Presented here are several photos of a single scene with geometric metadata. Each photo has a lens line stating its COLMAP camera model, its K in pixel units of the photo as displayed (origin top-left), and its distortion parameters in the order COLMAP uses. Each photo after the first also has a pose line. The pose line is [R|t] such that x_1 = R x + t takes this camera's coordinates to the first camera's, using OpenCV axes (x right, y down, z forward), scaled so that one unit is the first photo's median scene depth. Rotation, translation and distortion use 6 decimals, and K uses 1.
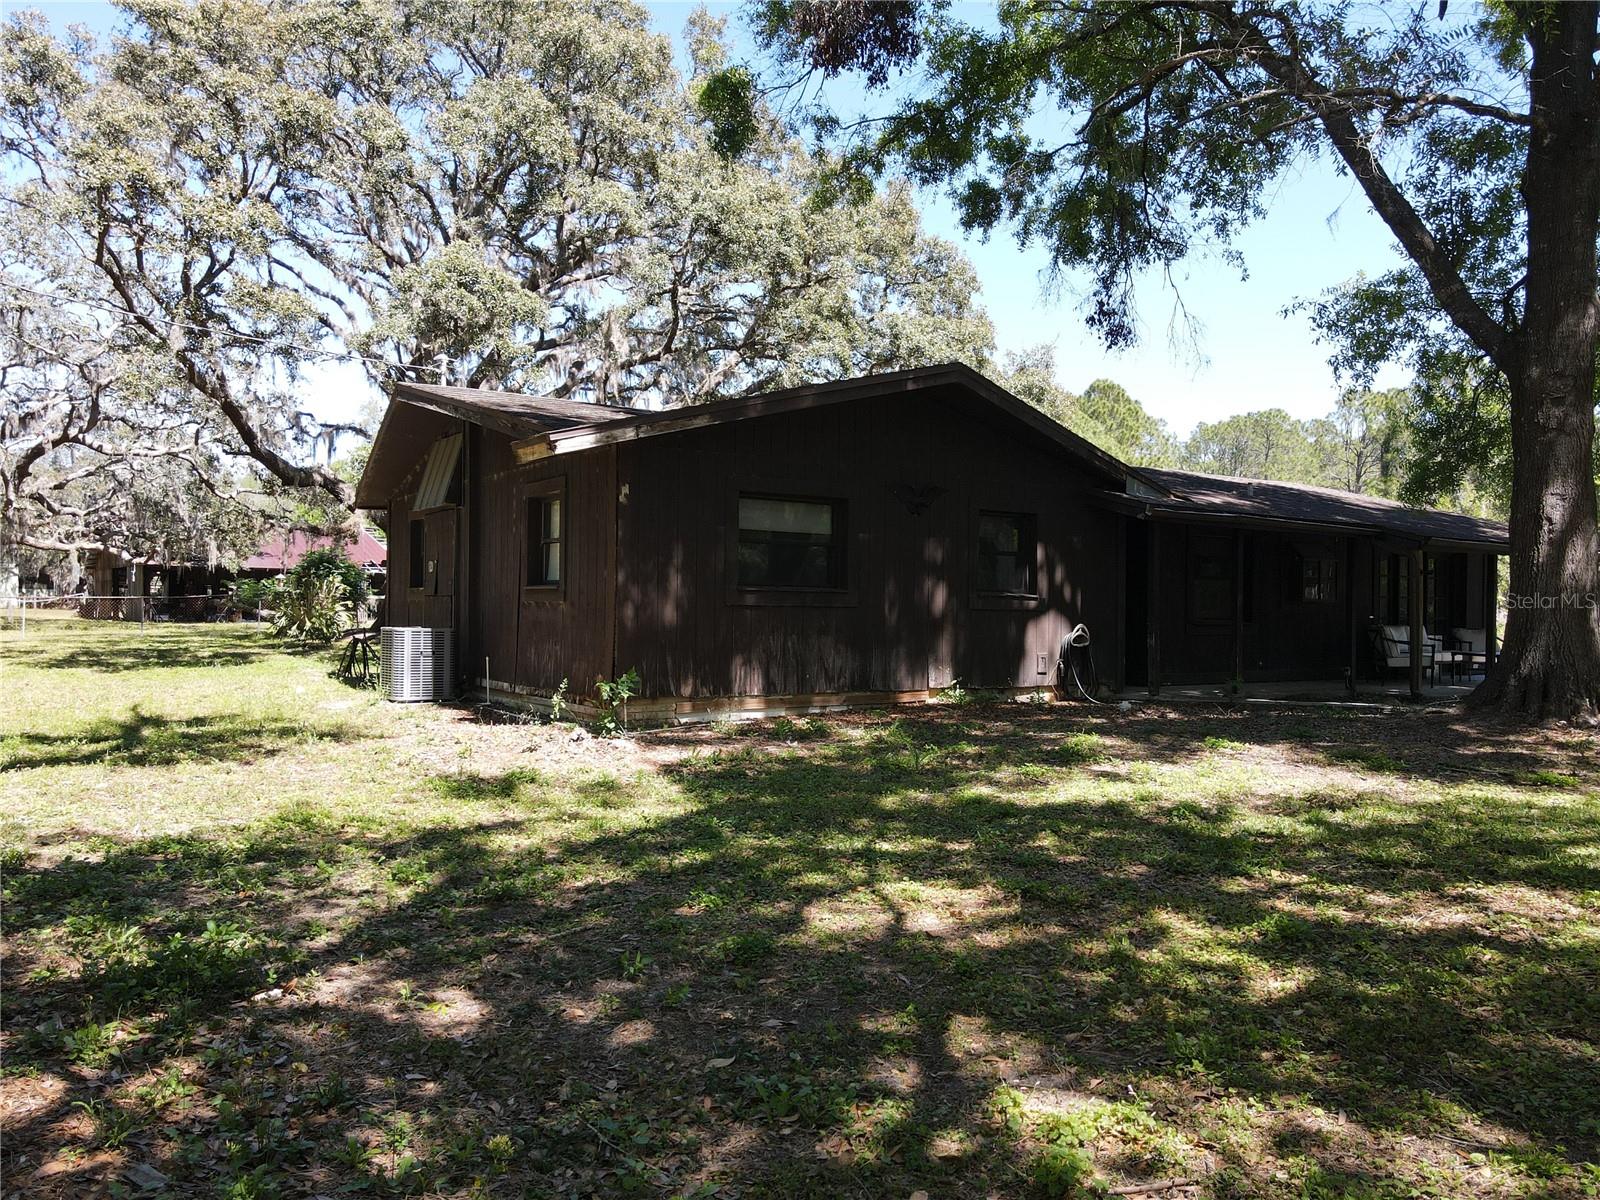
lens RADIAL K [[1169.2, 0, 803.0], [0, 1169.2, 609.1], [0, 0, 1]] dist [-0.002653, 0.021520]
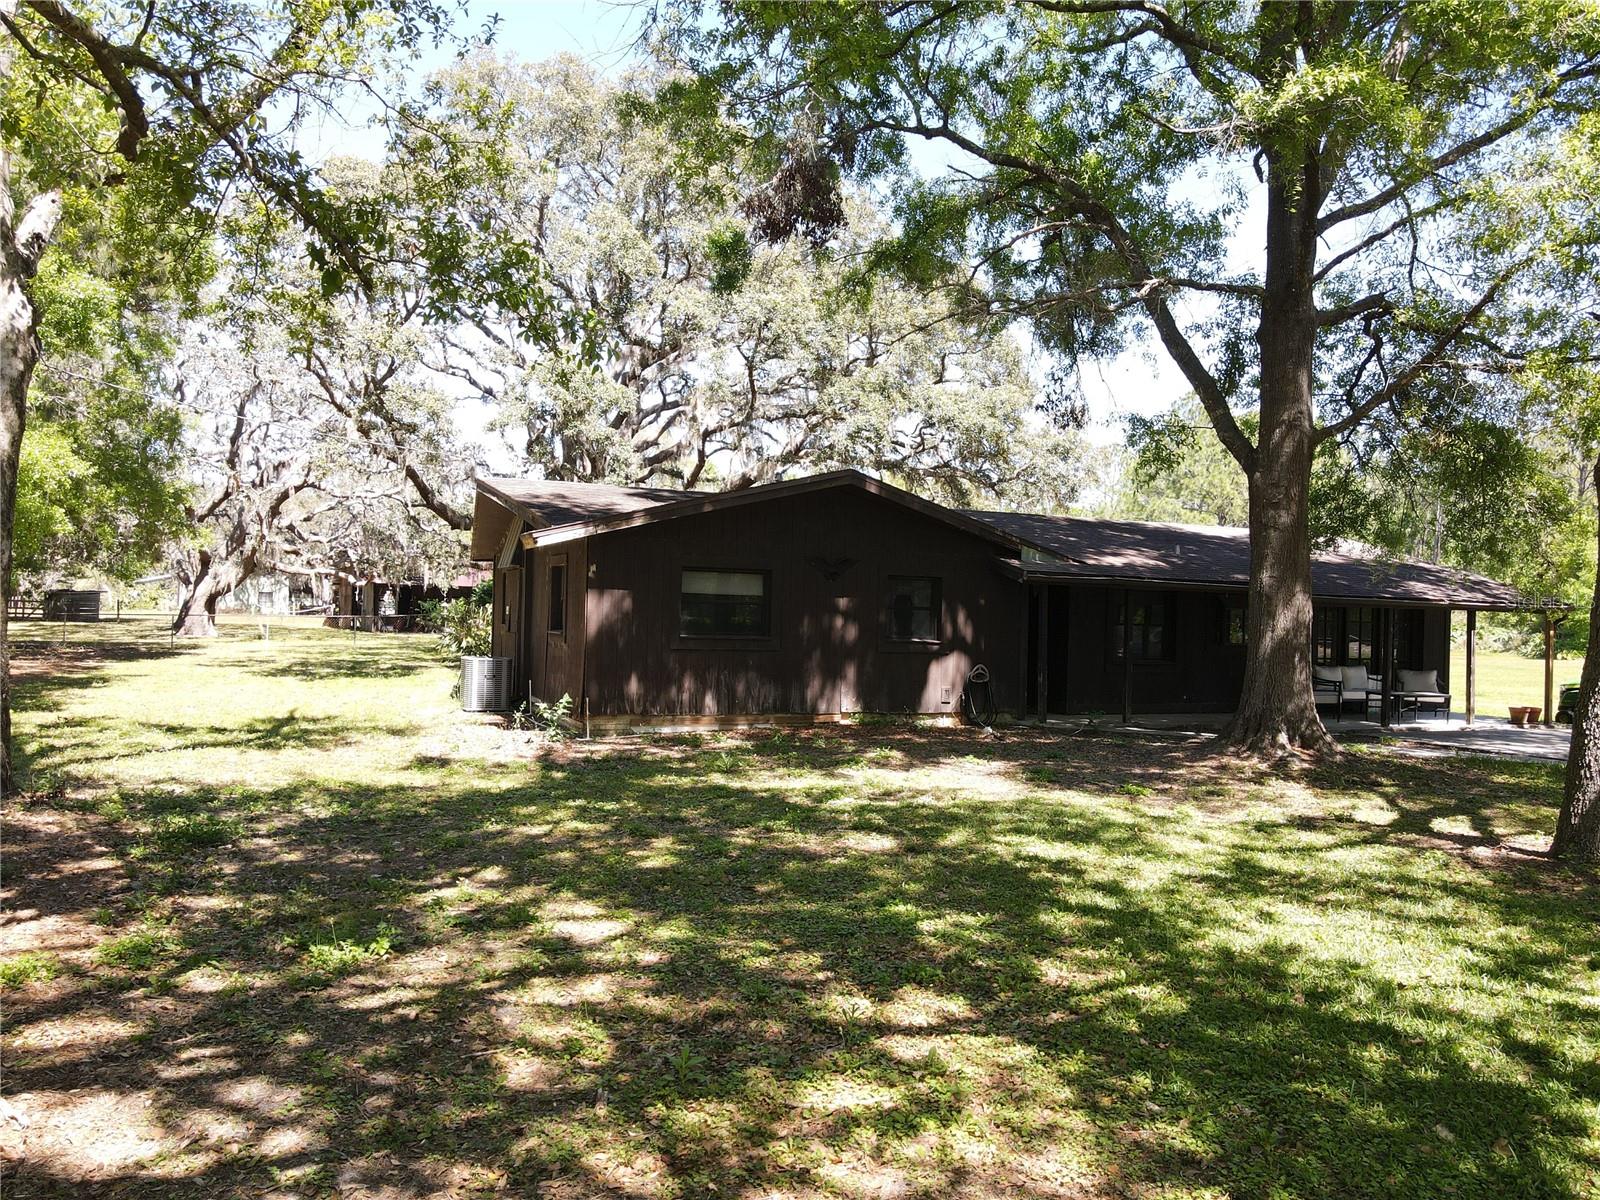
lens RADIAL K [[1169.2, 0, 803.0], [0, 1169.2, 609.1], [0, 0, 1]] dist [-0.002653, 0.021520]
pose [[0.983043, 0.011248, -0.183031, 0.180977], [-0.012740, 0.999895, -0.006977, -0.022700], [0.182933, 0.009191, 0.983082, -0.177603]]
